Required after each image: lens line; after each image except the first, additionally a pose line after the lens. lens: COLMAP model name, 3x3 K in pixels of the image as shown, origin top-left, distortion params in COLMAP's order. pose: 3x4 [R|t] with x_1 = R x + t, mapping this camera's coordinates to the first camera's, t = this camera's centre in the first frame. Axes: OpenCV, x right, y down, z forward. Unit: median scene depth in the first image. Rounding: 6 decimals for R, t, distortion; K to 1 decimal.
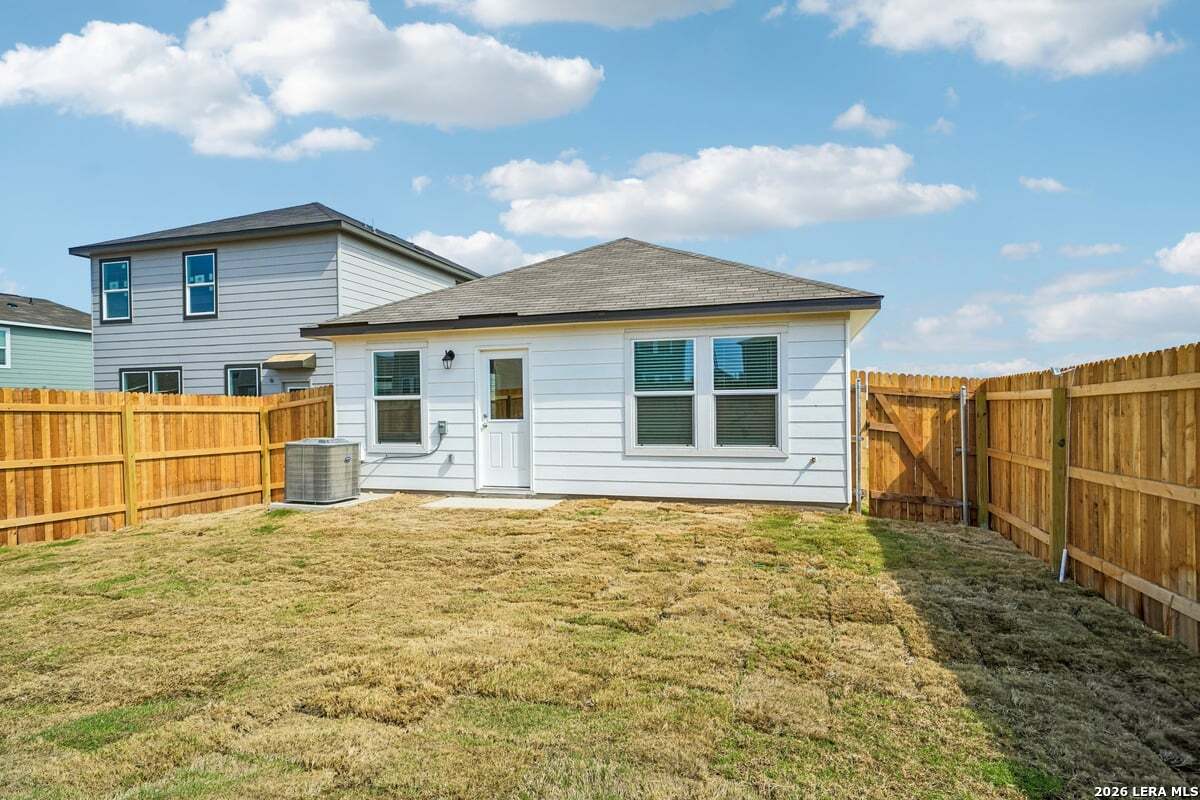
lens RADIAL K [[645.5, 0, 600.0], [0, 645.5, 400.0], [0, 0, 1]] dist [0.013205, 0.000135]
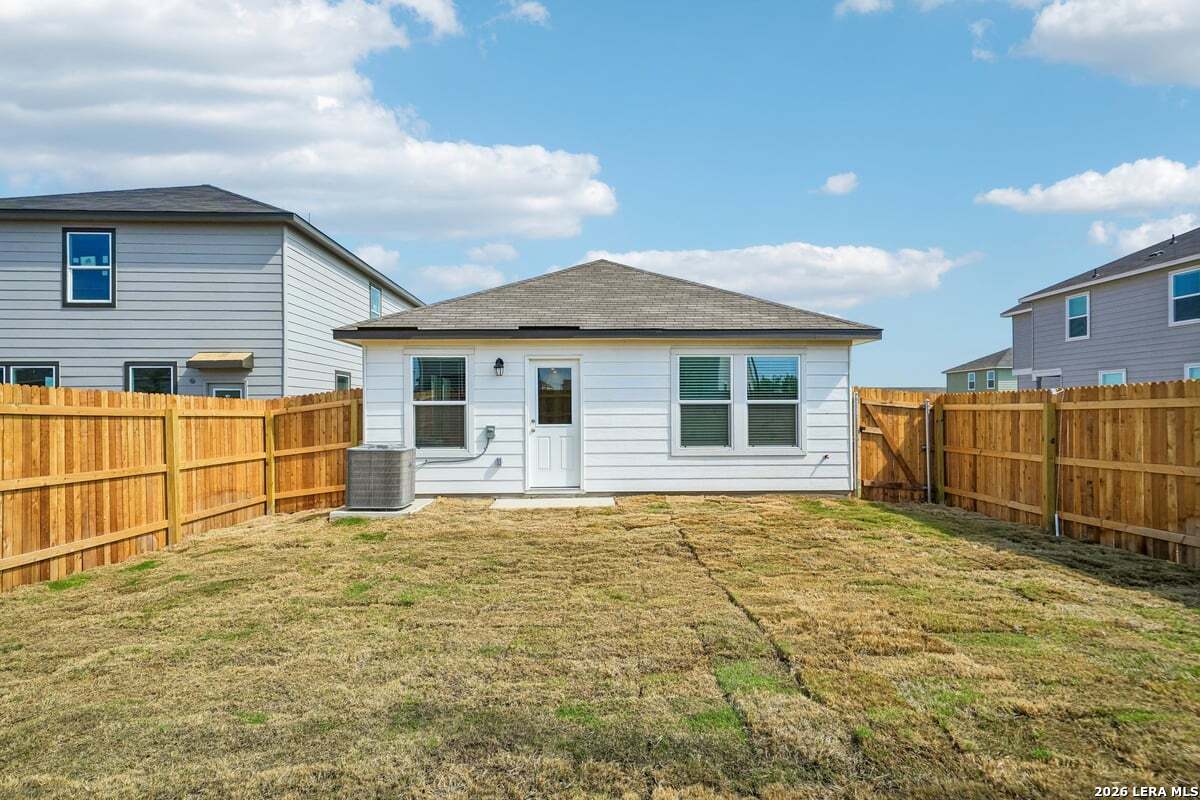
lens RADIAL K [[617.7, 0, 600.0], [0, 617.7, 400.0], [0, 0, 1]] dist [0.014993, -0.000038]
pose [[0.947845, 0.011994, 0.318506, -0.426593], [-0.009479, 0.999910, -0.009446, -0.001640], [-0.318591, 0.005934, 0.947874, 0.001610]]
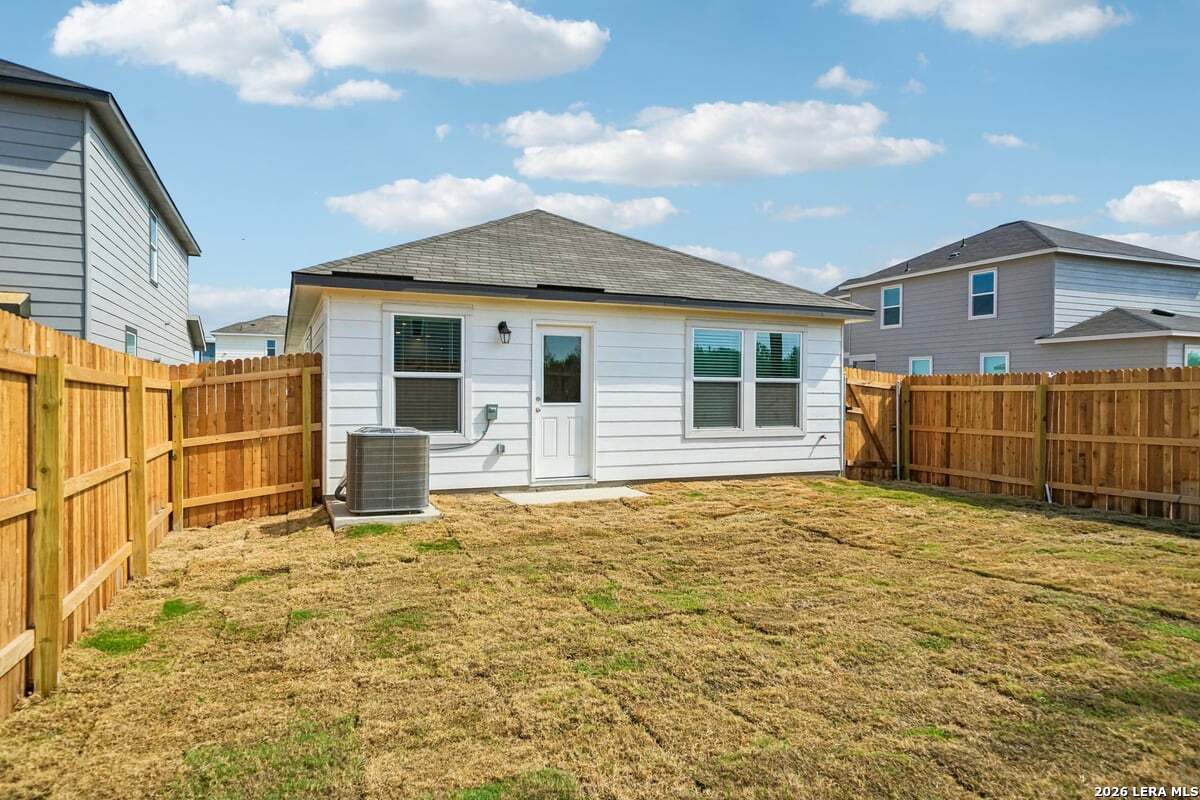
lens RADIAL K [[716.0, 0, 597.5], [0, 716.0, 393.1], [0, 0, 1]] dist [0.022972, -0.000260]
pose [[0.761868, 0.014056, 0.647580, -0.806189], [-0.022168, 0.999745, 0.004380, 0.011395], [-0.647353, -0.017692, 0.761985, 0.214484]]
